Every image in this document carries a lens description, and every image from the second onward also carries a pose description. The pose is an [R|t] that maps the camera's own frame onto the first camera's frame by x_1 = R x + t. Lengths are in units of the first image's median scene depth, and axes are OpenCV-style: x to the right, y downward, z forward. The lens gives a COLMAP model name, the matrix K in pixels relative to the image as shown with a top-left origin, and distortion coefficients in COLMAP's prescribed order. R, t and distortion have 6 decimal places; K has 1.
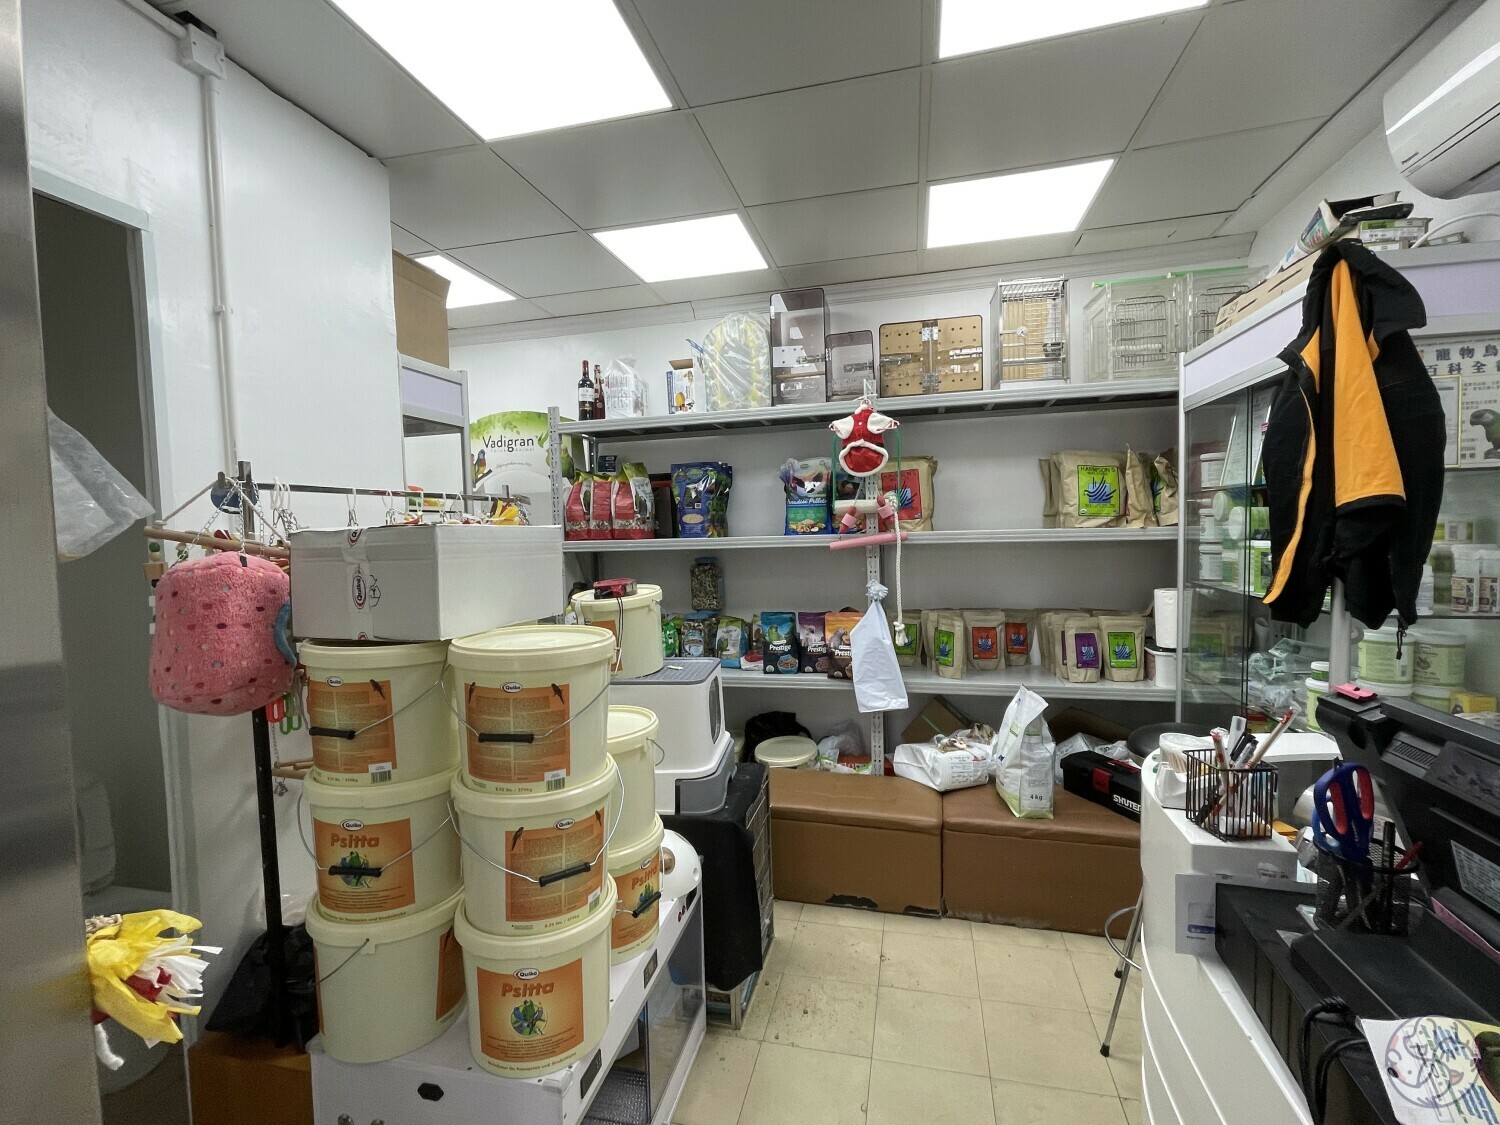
lens RADIAL K [[684.8, 0, 745.1], [0, 684.8, 561.4], [0, 0, 1]] dist [-0.000865, -0.000070]
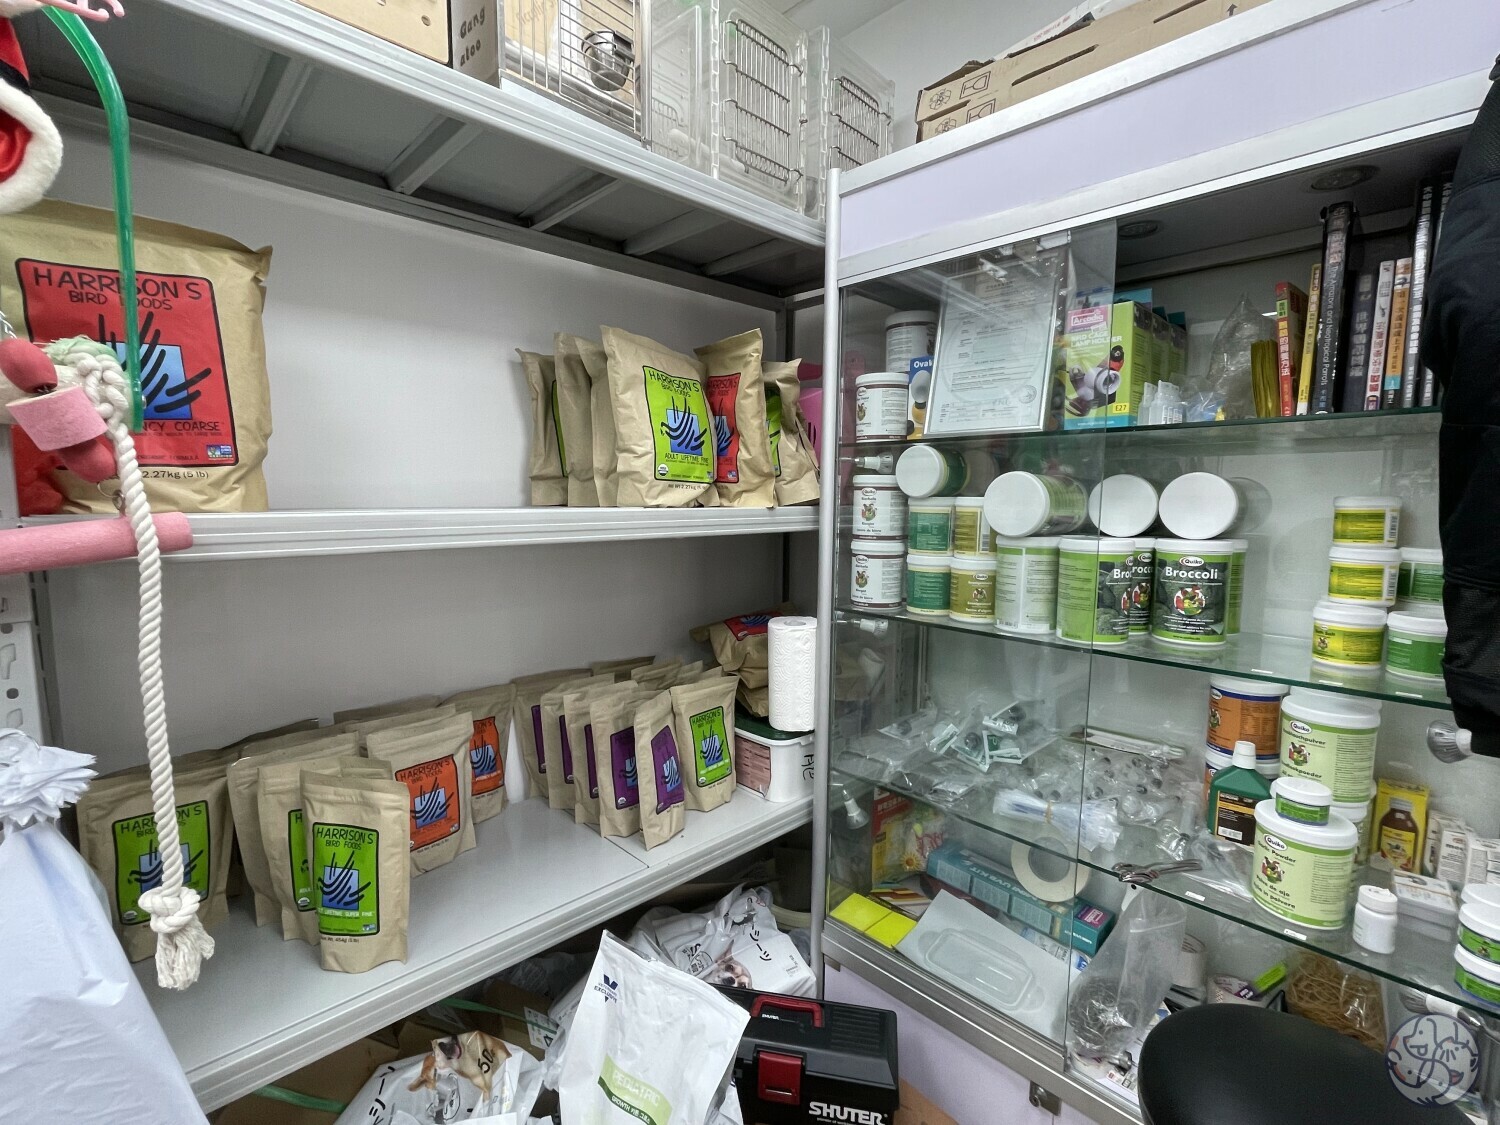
lens RADIAL K [[684.8, 0, 739.2], [0, 684.8, 556.5], [0, 0, 1]] dist [-0.000865, -0.000070]
pose [[0.532851, -0.049903, 0.844736, 0.135316], [0.024637, 0.998751, 0.043460, -0.033828], [-0.845850, -0.002347, 0.533415, 0.706026]]
